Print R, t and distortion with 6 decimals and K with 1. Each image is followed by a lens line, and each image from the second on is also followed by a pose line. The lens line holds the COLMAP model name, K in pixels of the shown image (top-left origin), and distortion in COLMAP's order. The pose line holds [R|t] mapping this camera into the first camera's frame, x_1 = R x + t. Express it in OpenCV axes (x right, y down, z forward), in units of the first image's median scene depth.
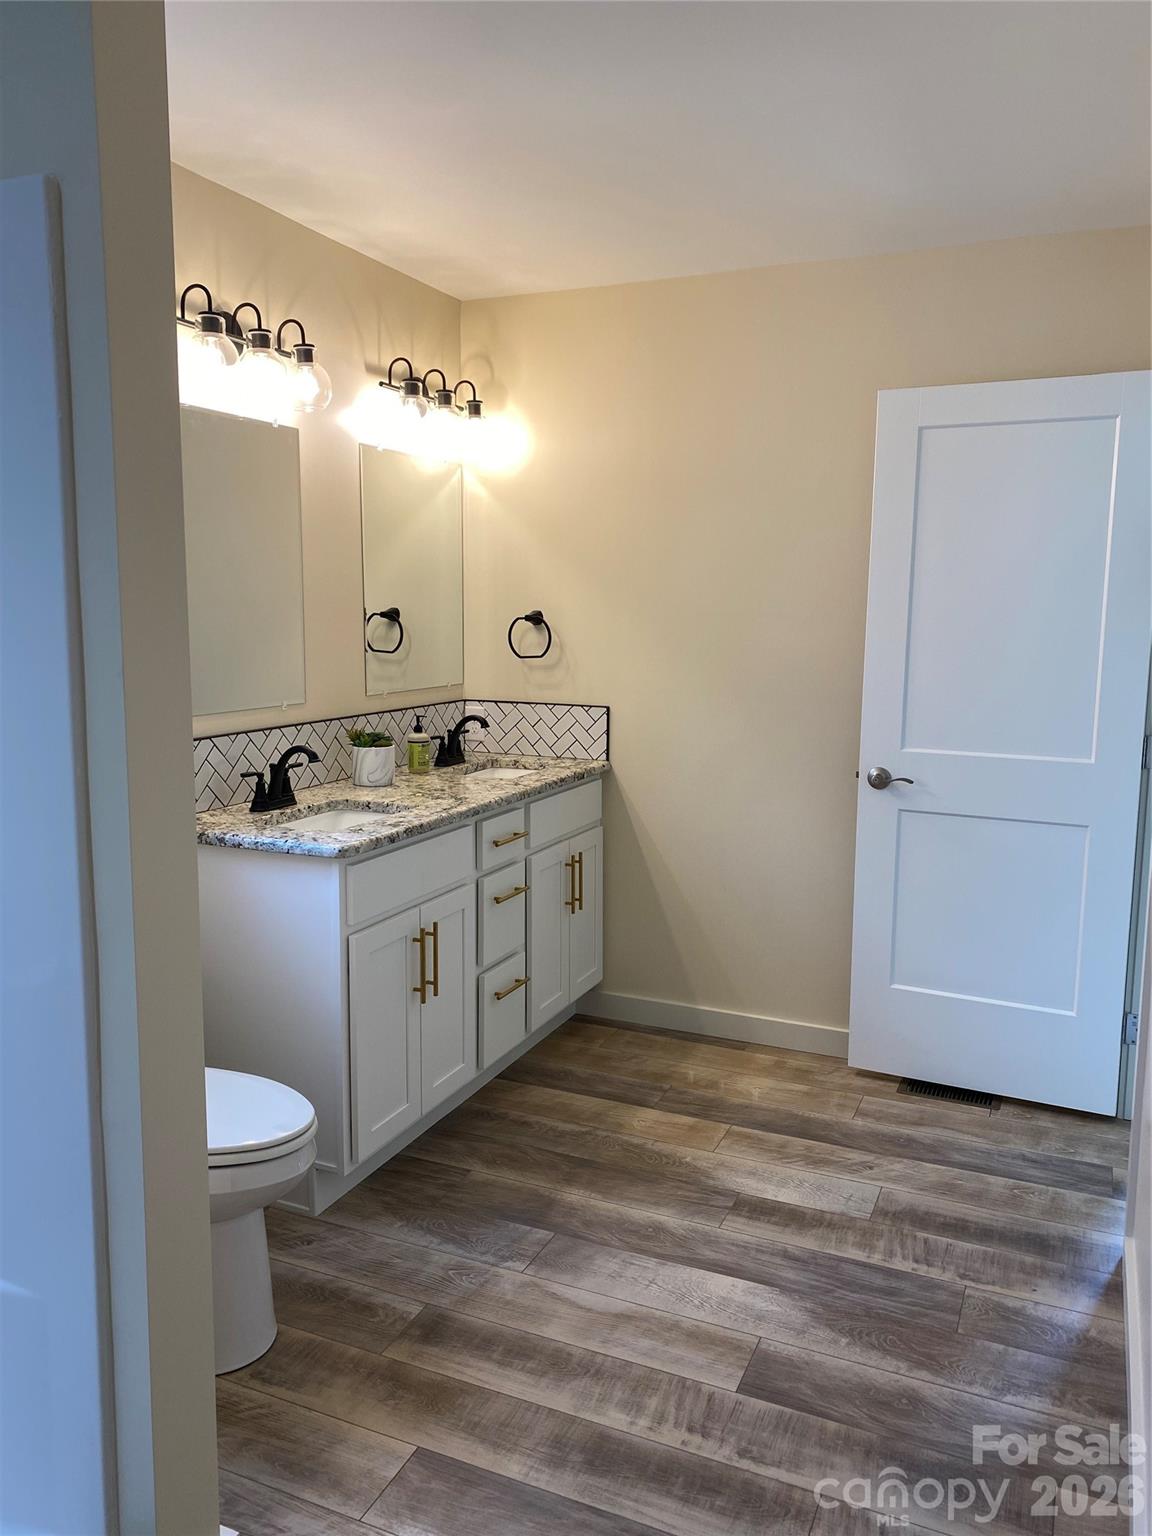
lens RADIAL K [[1170.7, 0, 572.5], [0, 1170.7, 764.8], [0, 0, 1]] dist [0.044887, -0.047562]
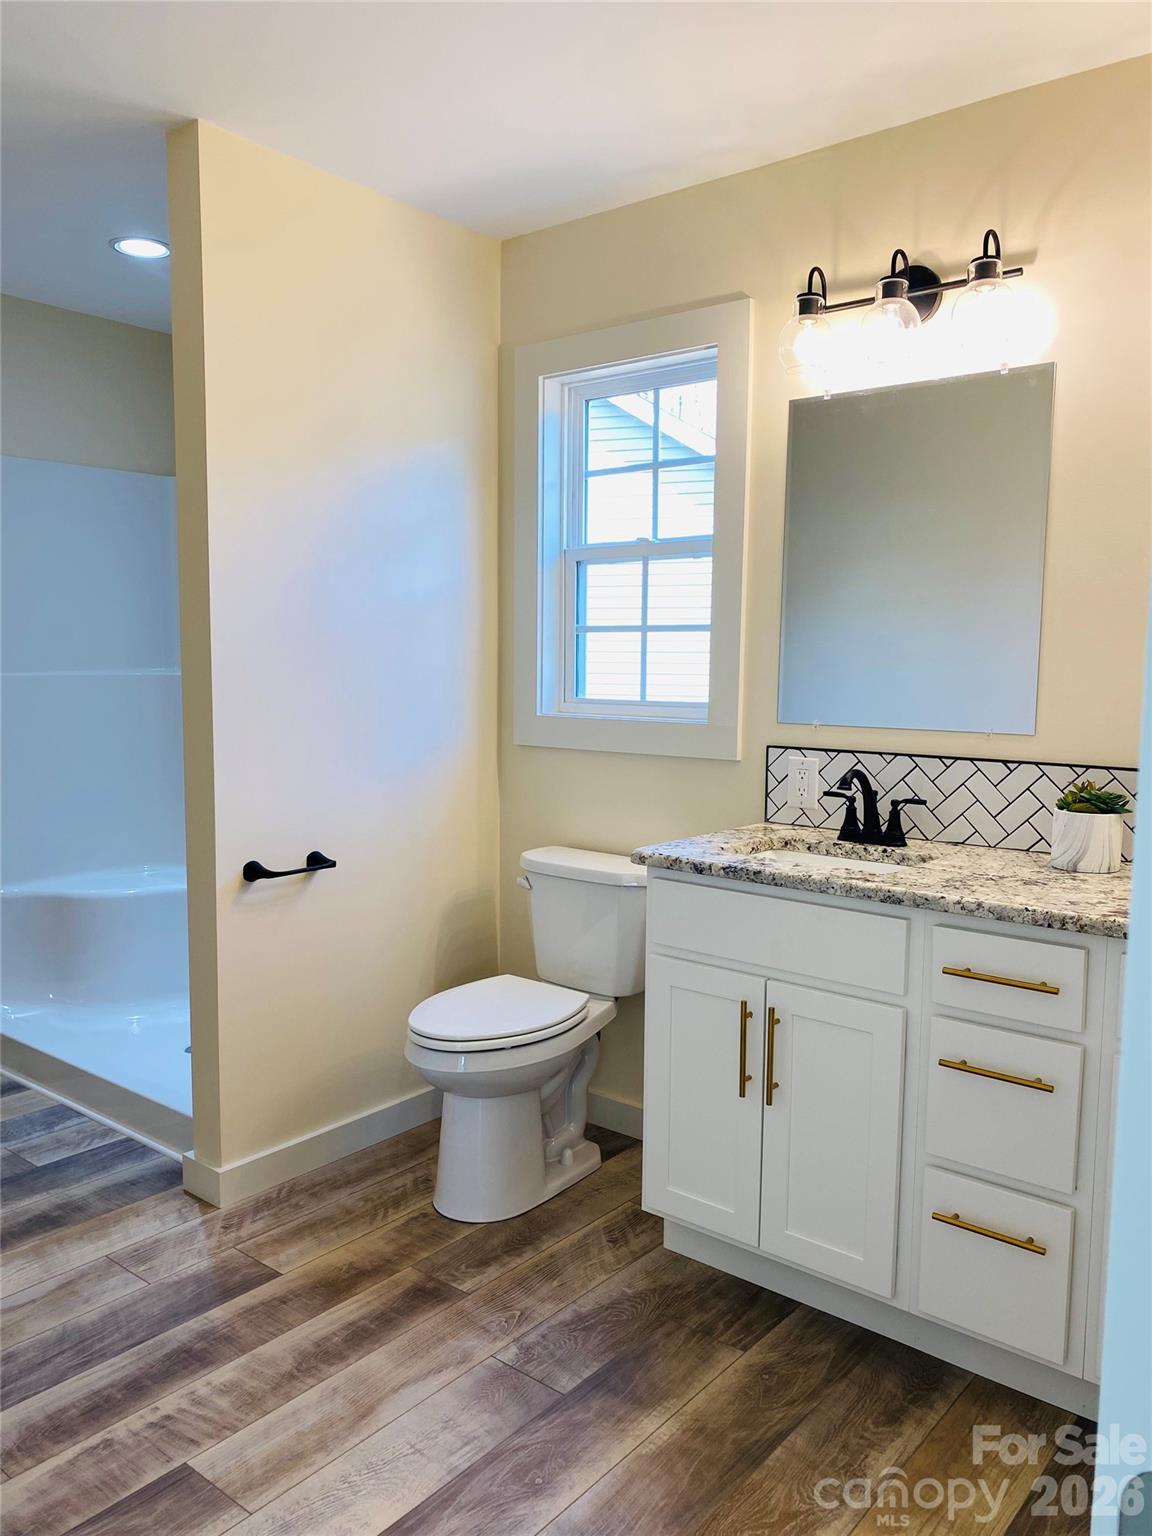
lens RADIAL K [[1170.7, 0, 578.8], [0, 1170.7, 771.1], [0, 0, 1]] dist [0.044887, -0.047562]
pose [[-0.268158, 0.083551, -0.959745, 0.802980], [-0.142864, 0.981768, 0.125386, -0.118934], [0.952723, 0.170737, -0.251333, 1.315149]]
